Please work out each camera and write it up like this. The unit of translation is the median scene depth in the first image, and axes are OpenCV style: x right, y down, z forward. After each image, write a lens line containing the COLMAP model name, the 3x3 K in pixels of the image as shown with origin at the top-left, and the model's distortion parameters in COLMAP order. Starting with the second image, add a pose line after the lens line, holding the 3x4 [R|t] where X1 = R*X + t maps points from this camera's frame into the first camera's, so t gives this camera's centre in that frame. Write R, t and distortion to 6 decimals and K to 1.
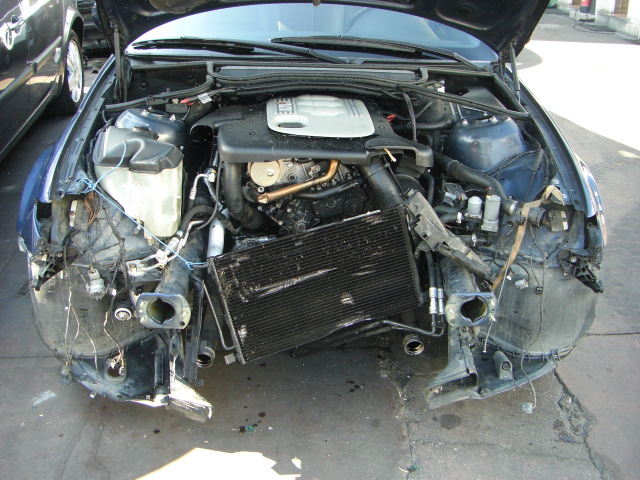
lens RADIAL K [[723.9, 0, 315.8], [0, 723.9, 236.4], [0, 0, 1]] dist [-0.133737, 0.000000]
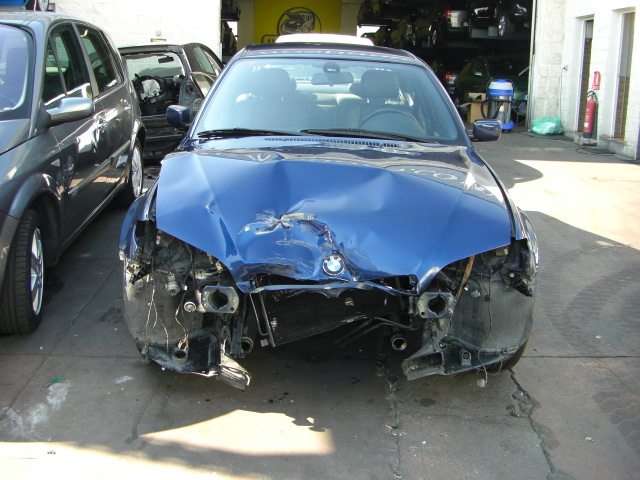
lens RADIAL K [[723.9, 0, 320.3], [0, 723.9, 243.6], [0, 0, 1]] dist [-0.133737, 0.000000]
pose [[0.999250, 0.013624, -0.036260, 0.036351], [-0.019680, 0.984851, -0.172282, 0.216689], [0.033363, 0.172866, 0.984380, -0.396810]]
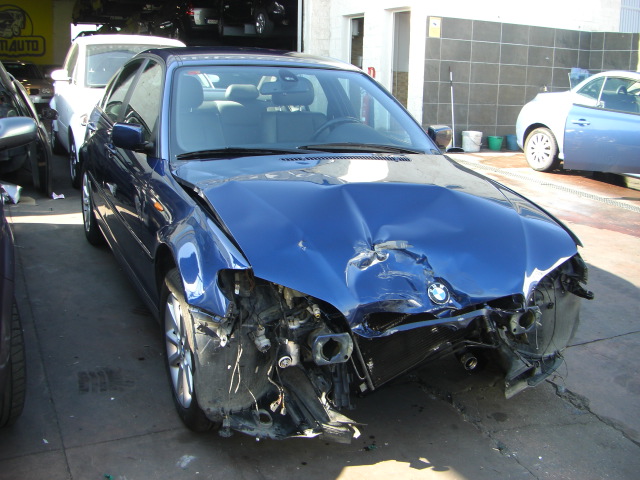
lens RADIAL K [[723.9, 0, 318.8], [0, 723.9, 241.7], [0, 0, 1]] dist [-0.133737, 0.000000]
pose [[0.931290, -0.083206, 0.354648, -0.606038], [0.142385, 0.979259, -0.144149, 0.089858], [-0.335298, 0.184741, 0.923821, -0.178779]]
